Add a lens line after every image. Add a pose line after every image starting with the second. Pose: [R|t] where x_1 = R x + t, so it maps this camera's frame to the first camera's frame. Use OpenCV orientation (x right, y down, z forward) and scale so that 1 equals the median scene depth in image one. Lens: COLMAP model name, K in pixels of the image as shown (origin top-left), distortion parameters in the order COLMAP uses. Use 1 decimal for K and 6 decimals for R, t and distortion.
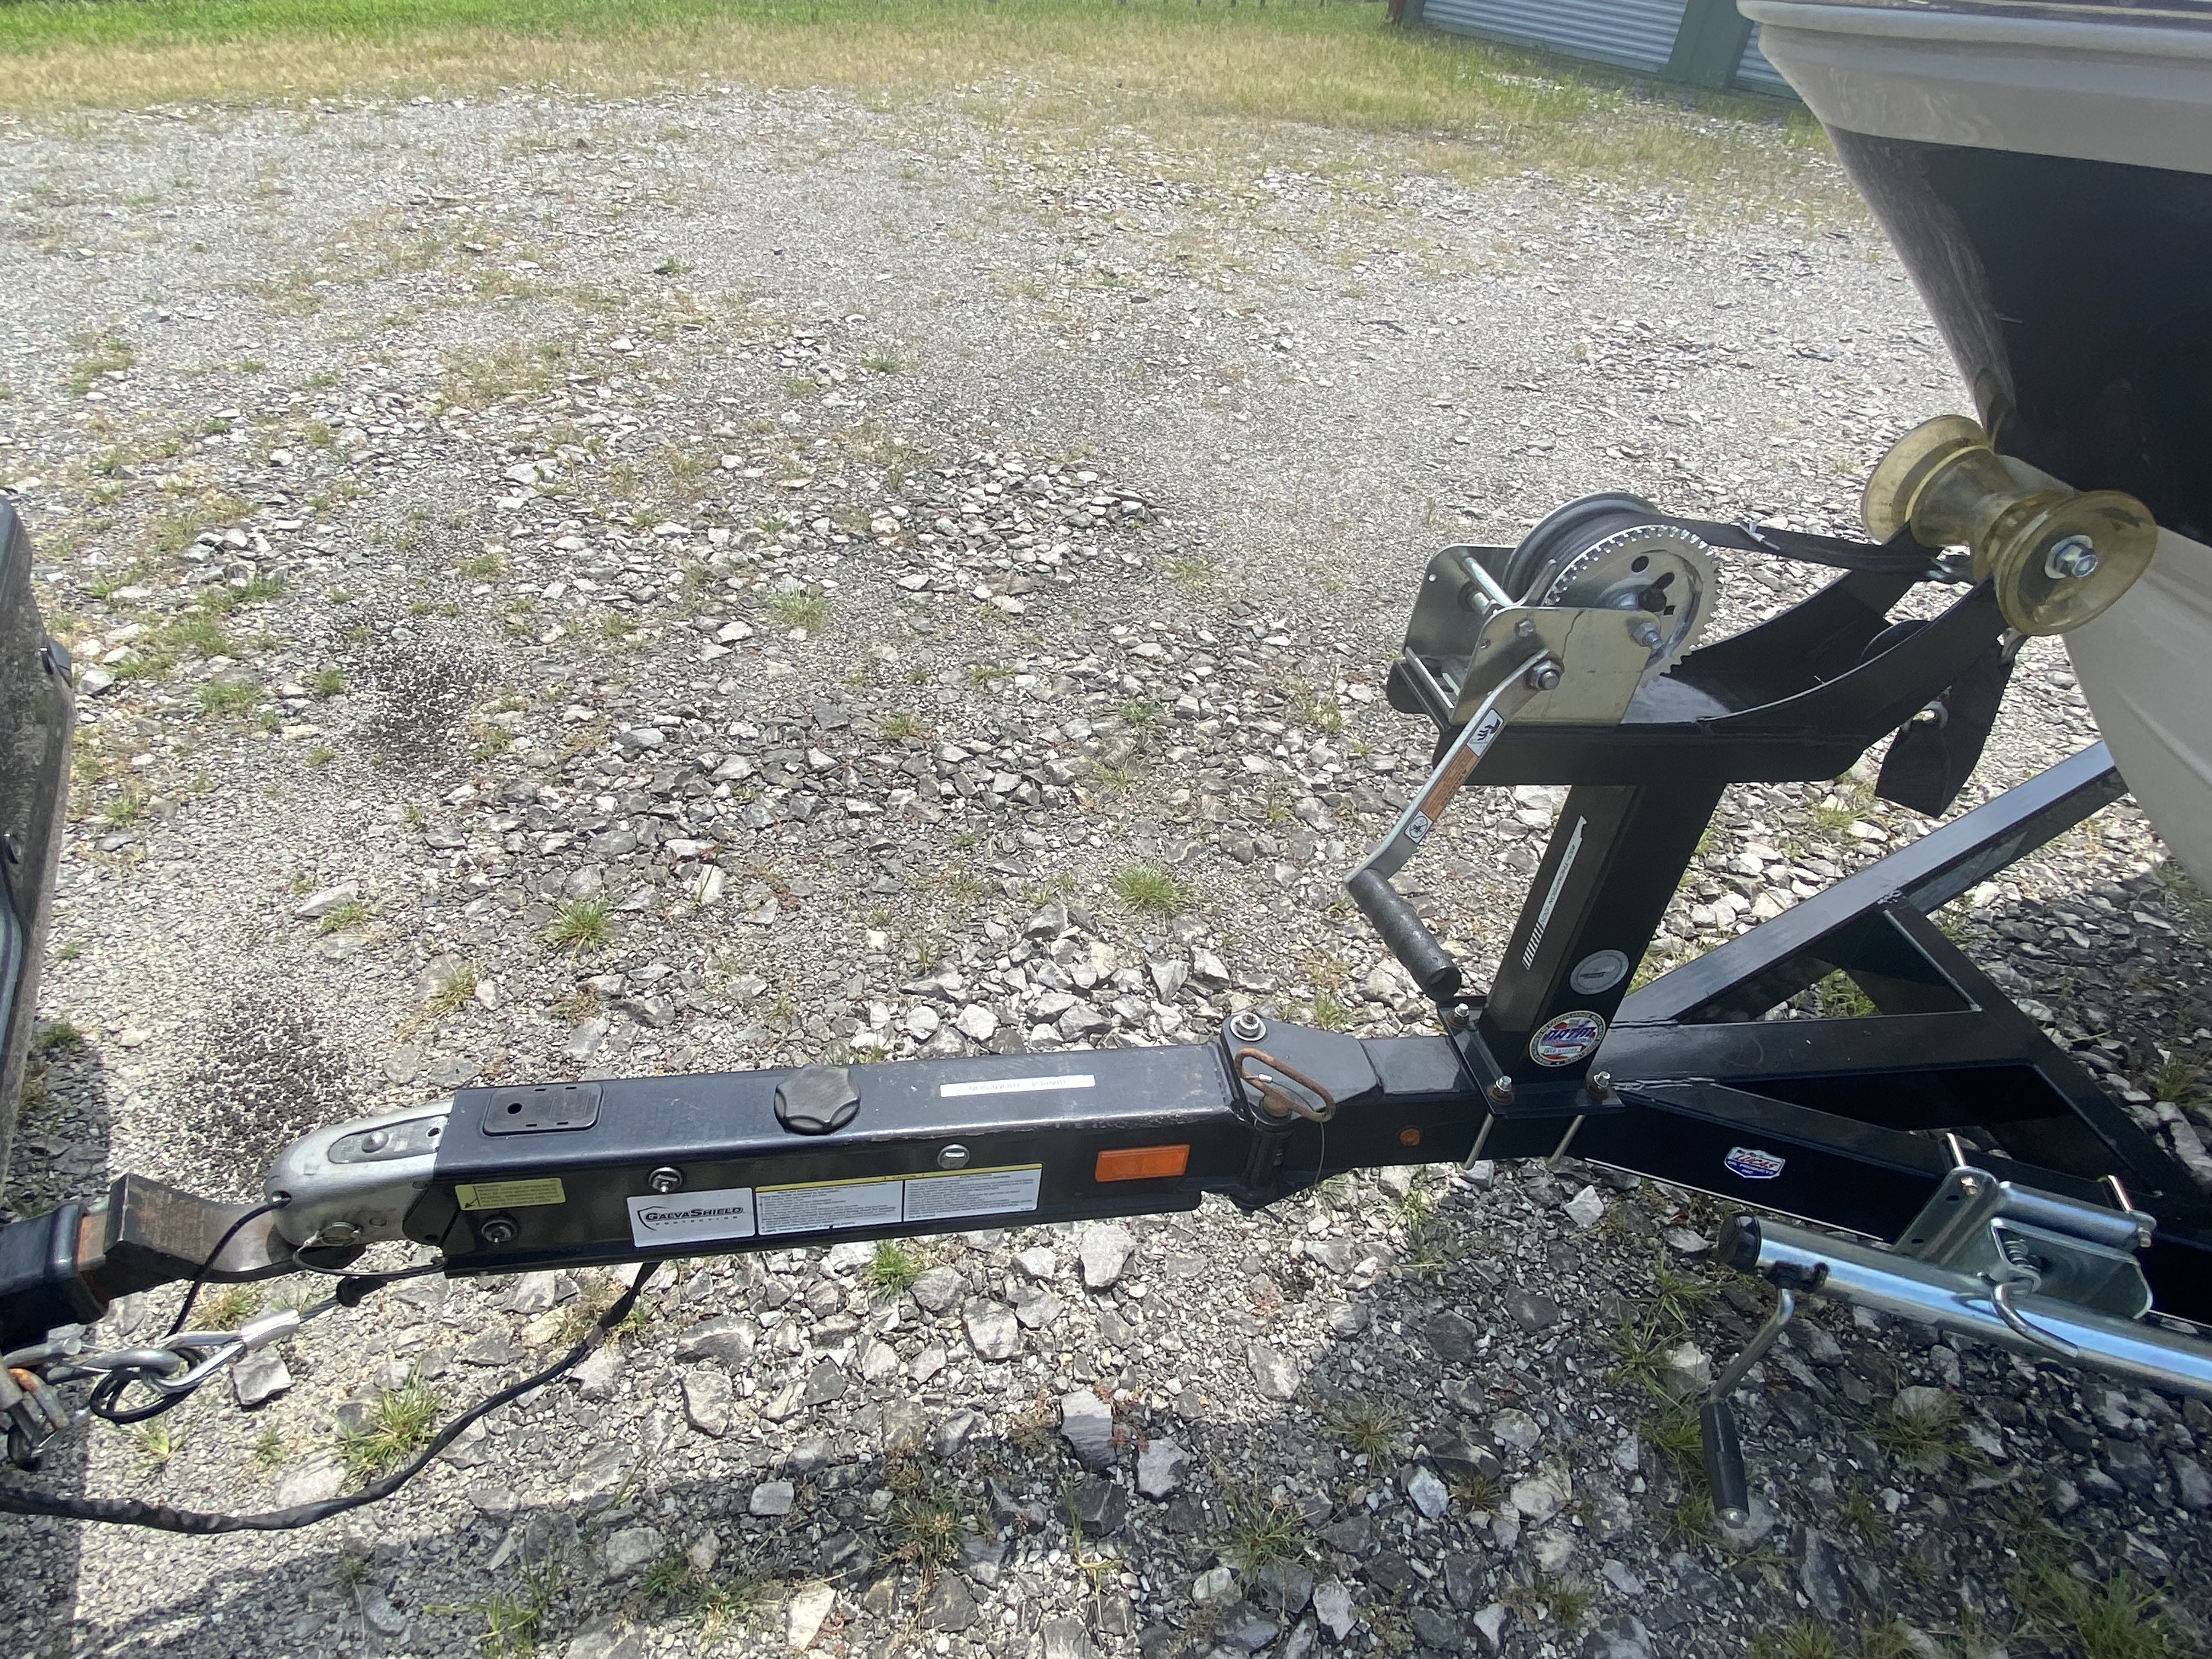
lens RADIAL K [[1212.7, 0, 1068.7], [0, 1212.7, 783.7], [0, 0, 1]] dist [0.043030, -0.043242]
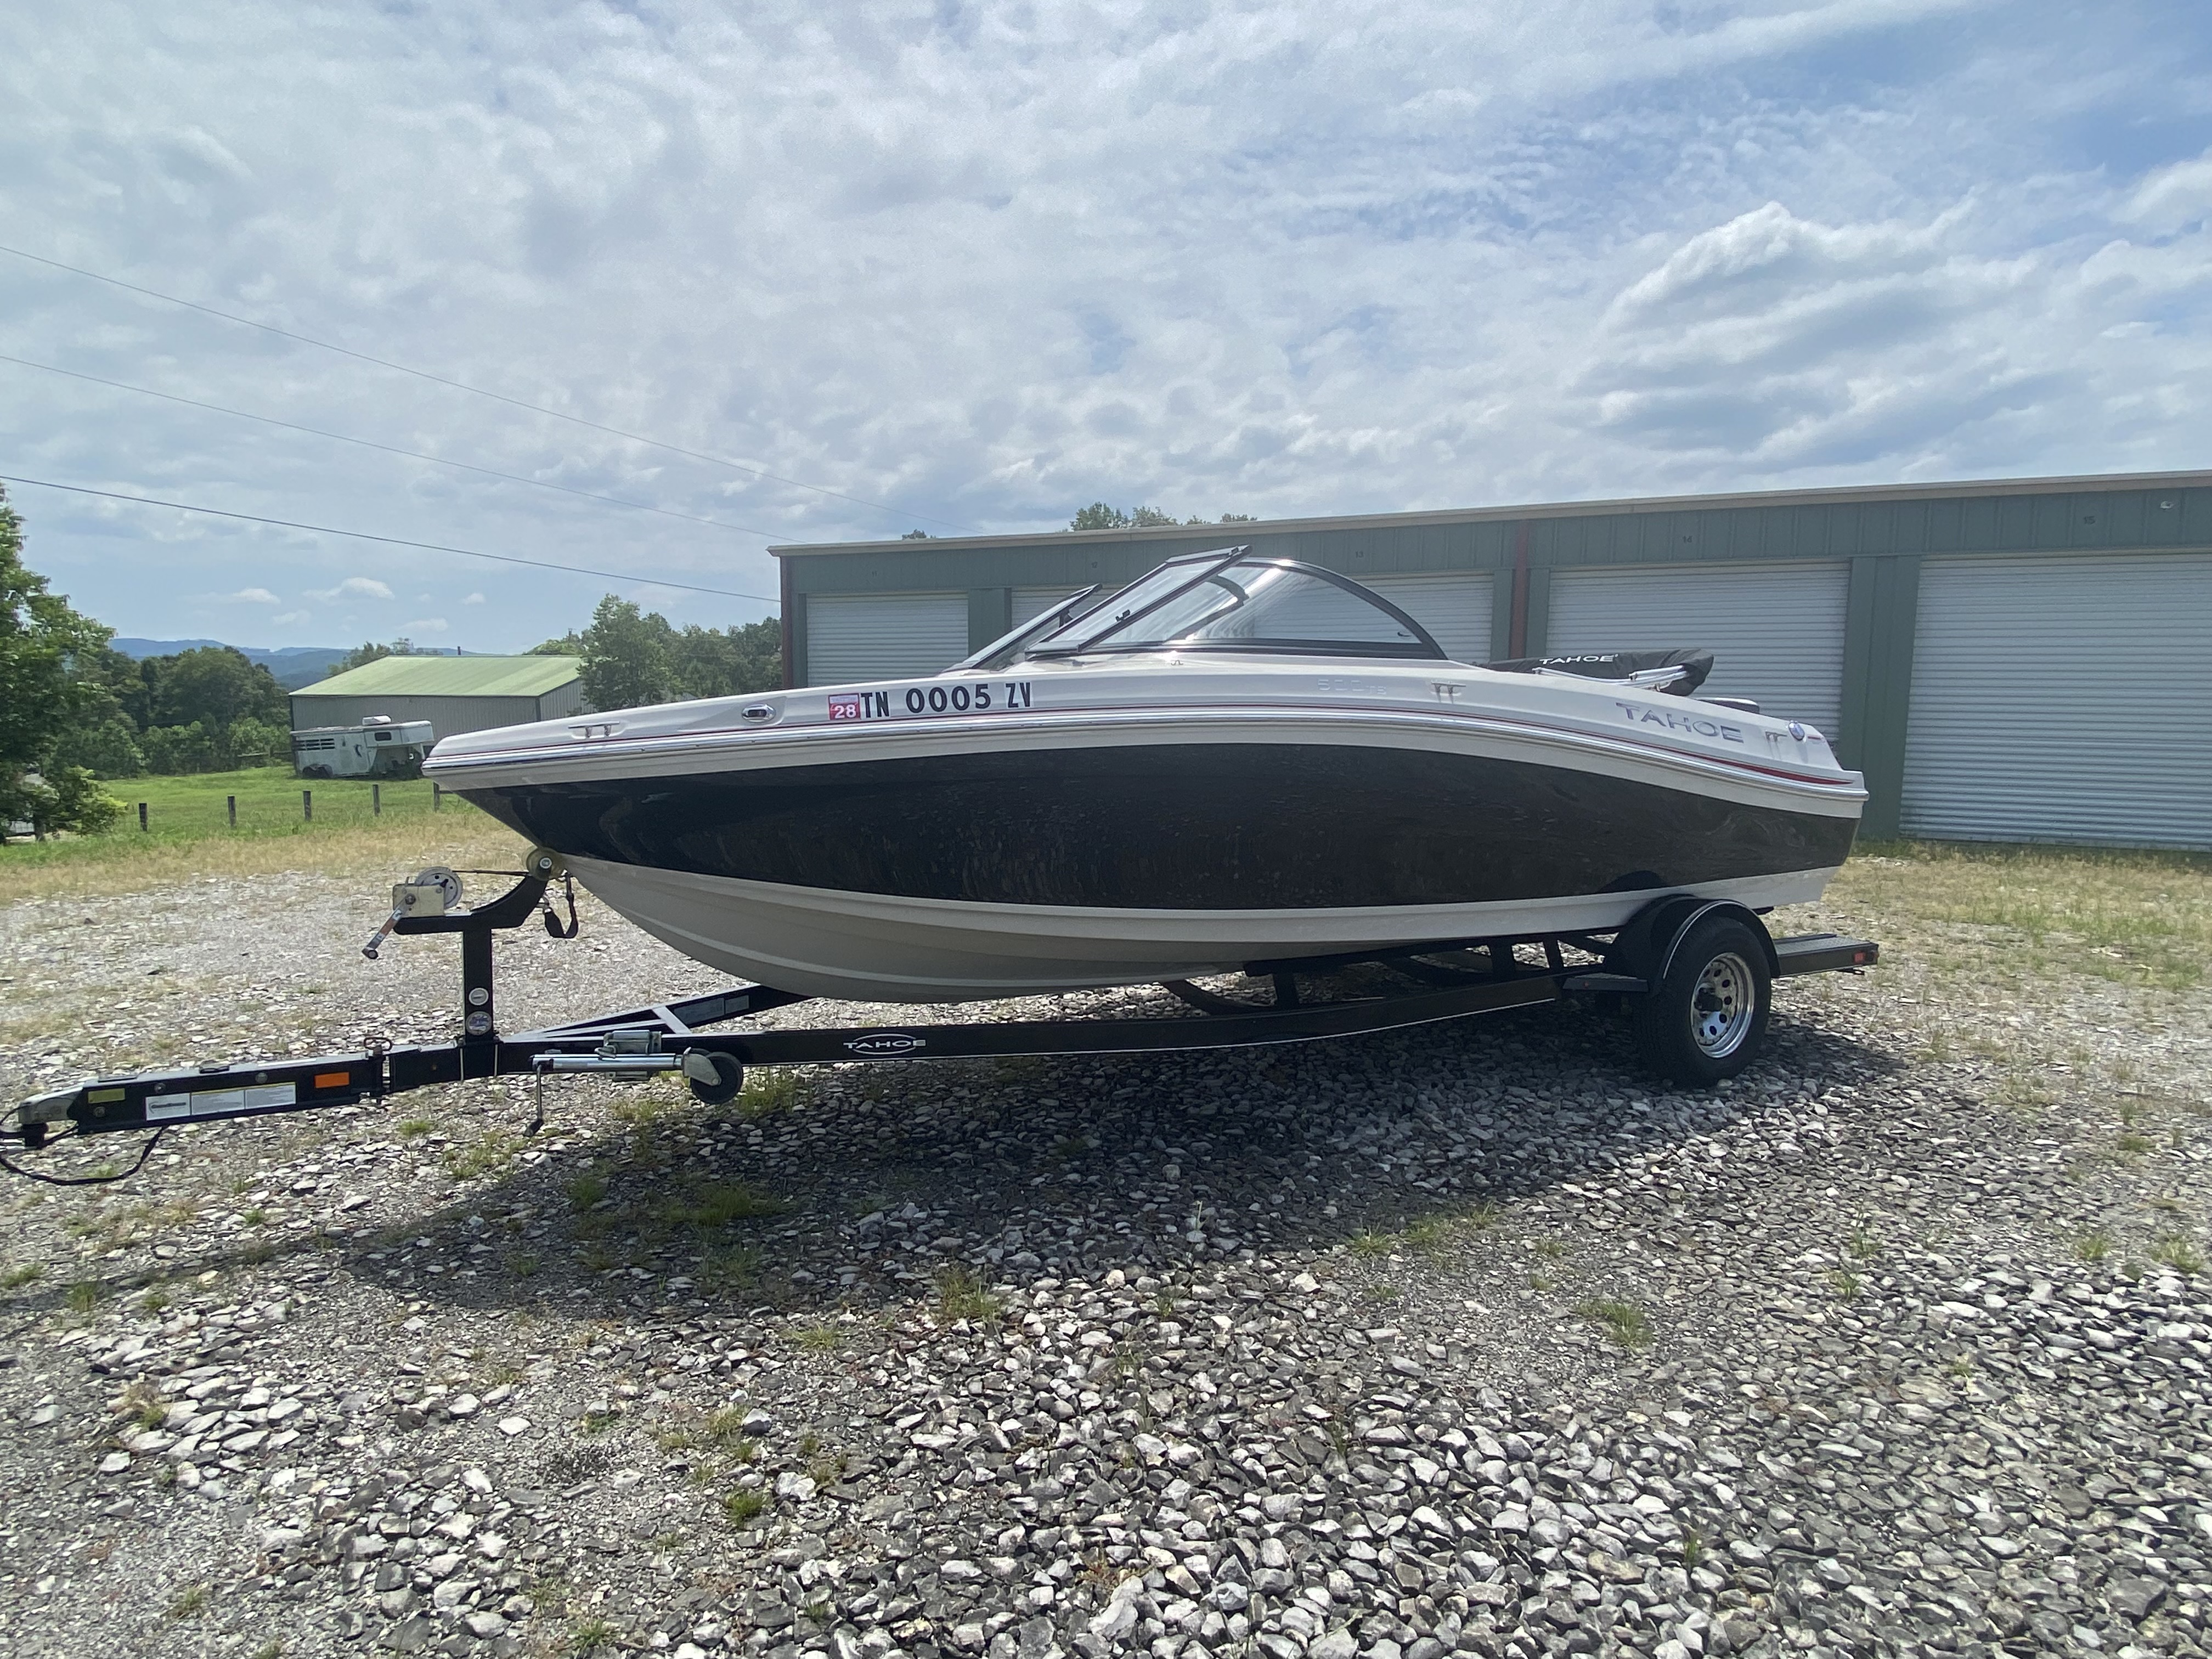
lens RADIAL K [[1212.7, 0, 1068.7], [0, 1212.7, 783.7], [0, 0, 1]] dist [0.043030, -0.043242]
pose [[0.925685, -0.106422, 0.363018, 0.473512], [0.284372, 0.828608, -0.482225, 1.095371], [-0.249480, 0.549621, 0.797293, -1.543060]]
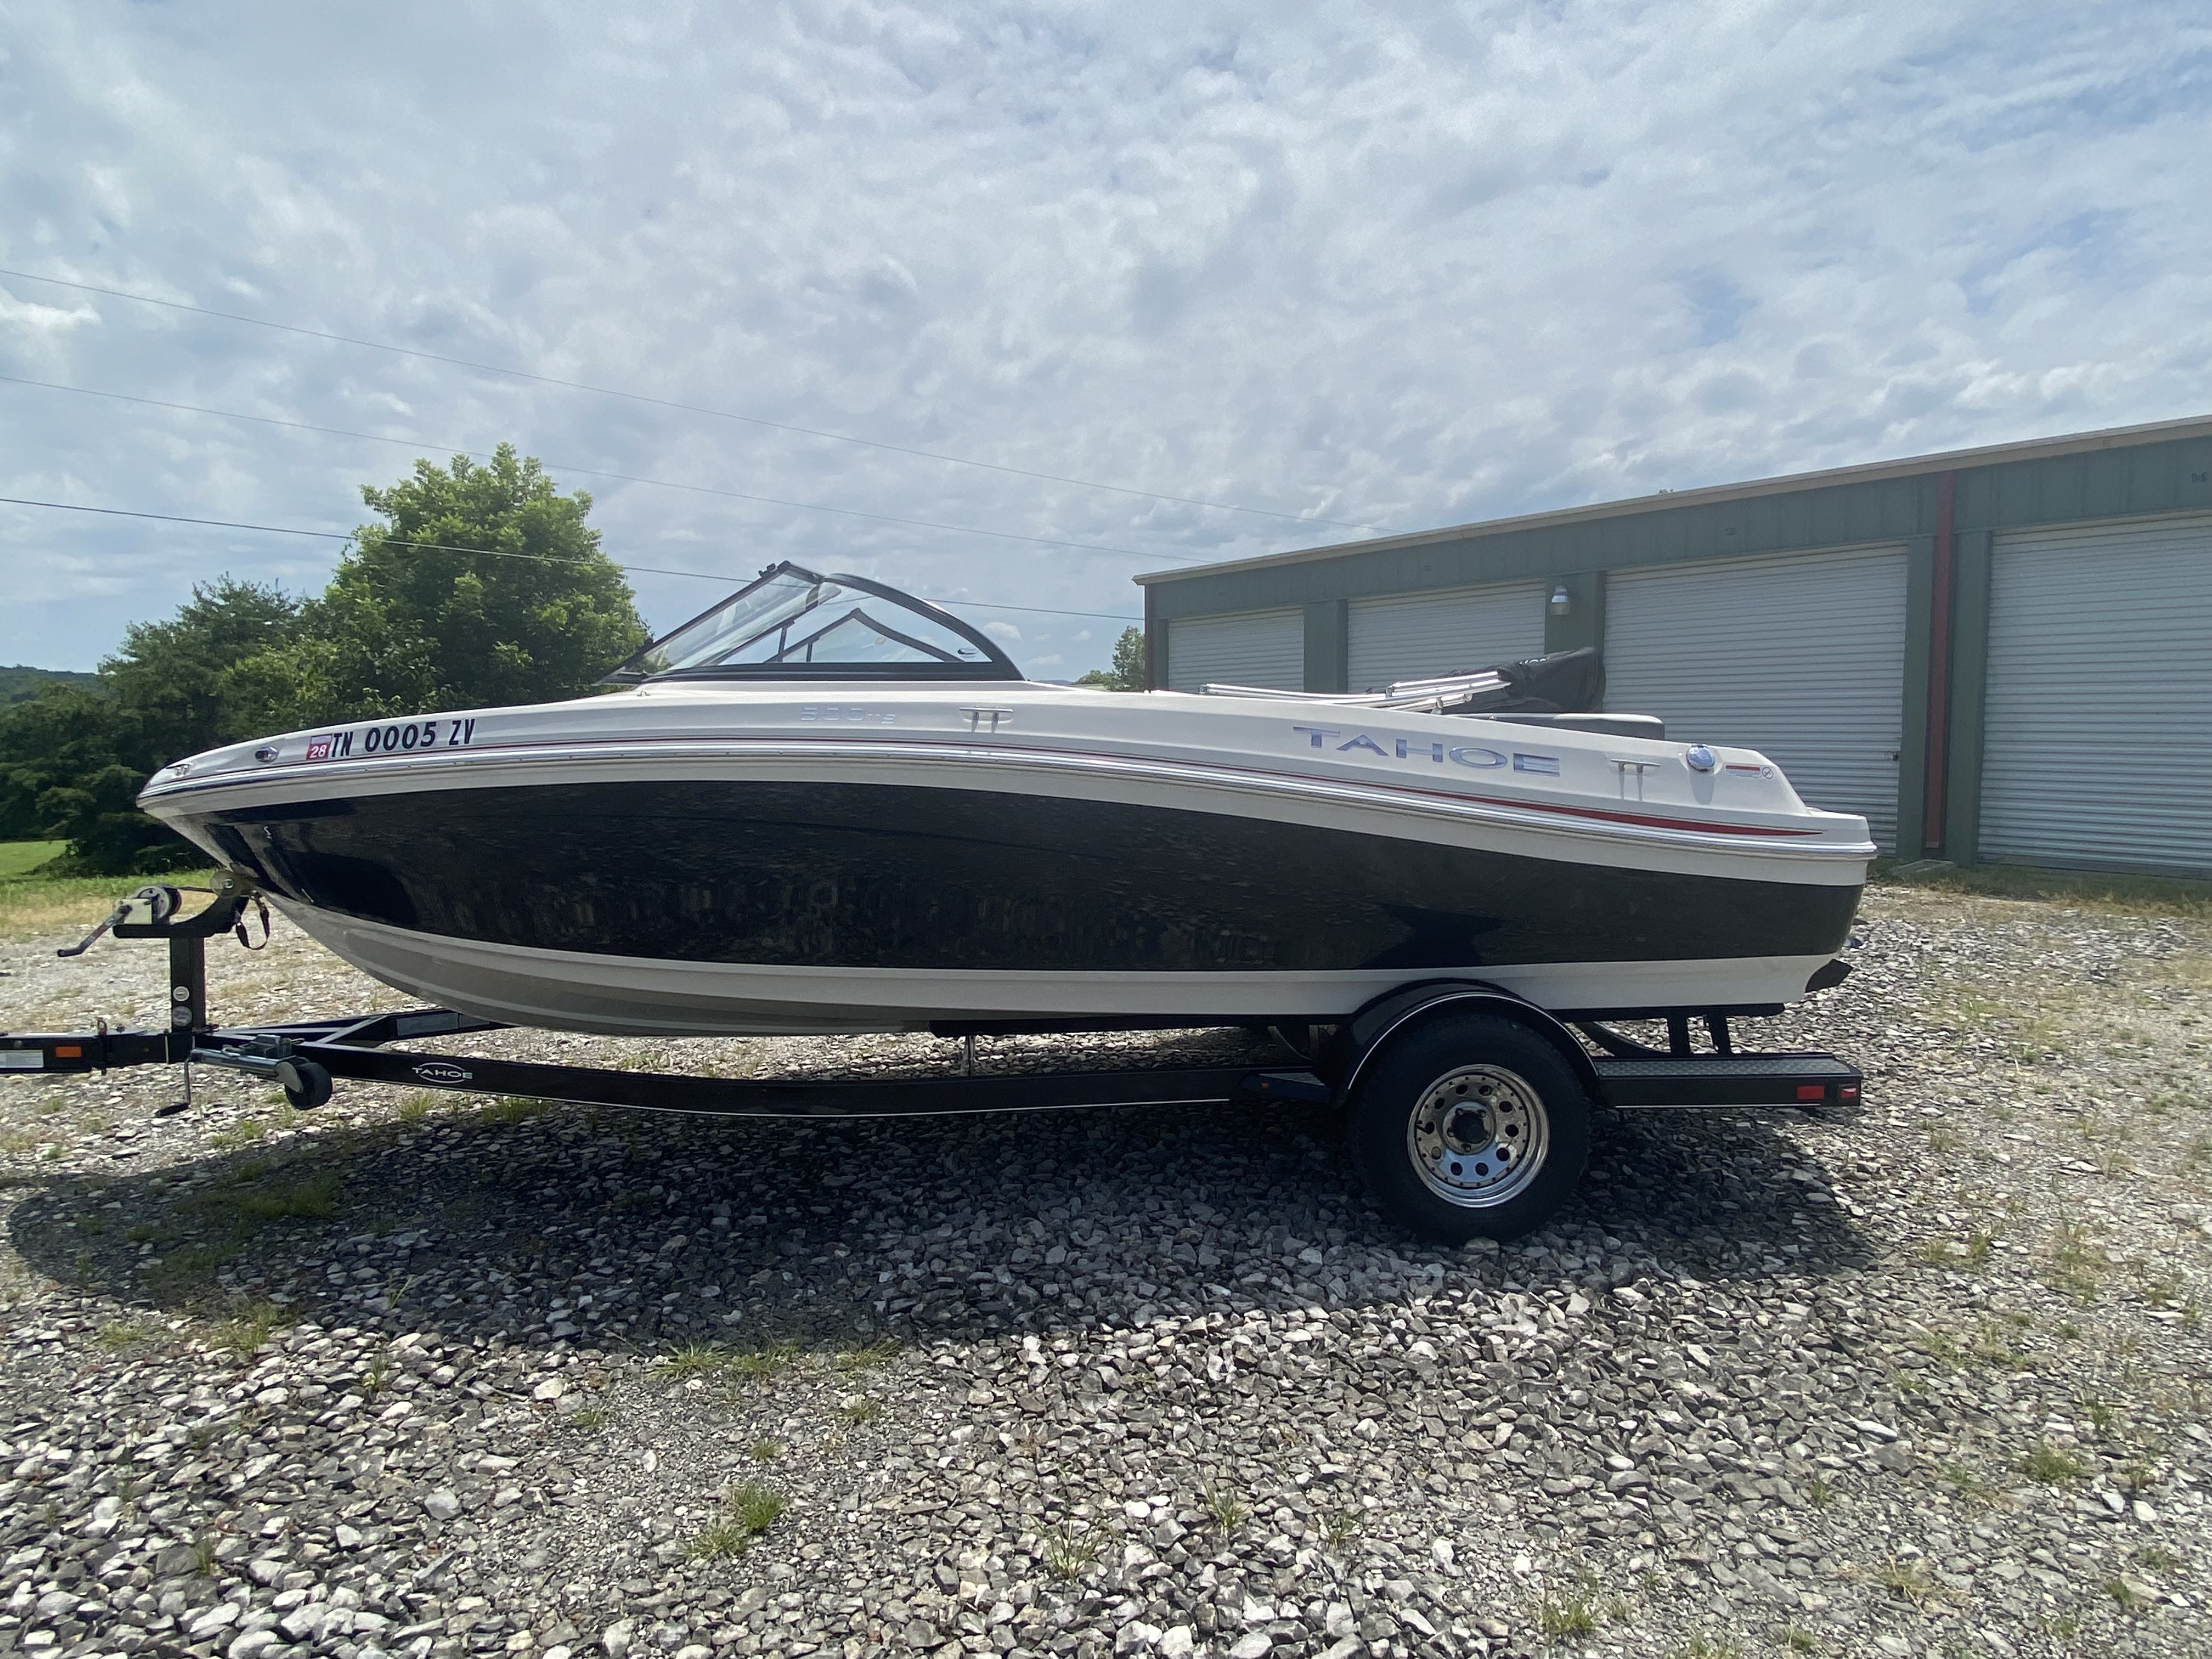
lens RADIAL K [[1197.6, 0, 1140.8], [0, 1197.6, 817.5], [0, 0, 1]] dist [0.041668, -0.043158]
pose [[0.992903, -0.095584, -0.070760, 2.602209], [0.042034, 0.838647, -0.543051, 1.218675], [0.111250, 0.536222, 0.836713, -1.427490]]
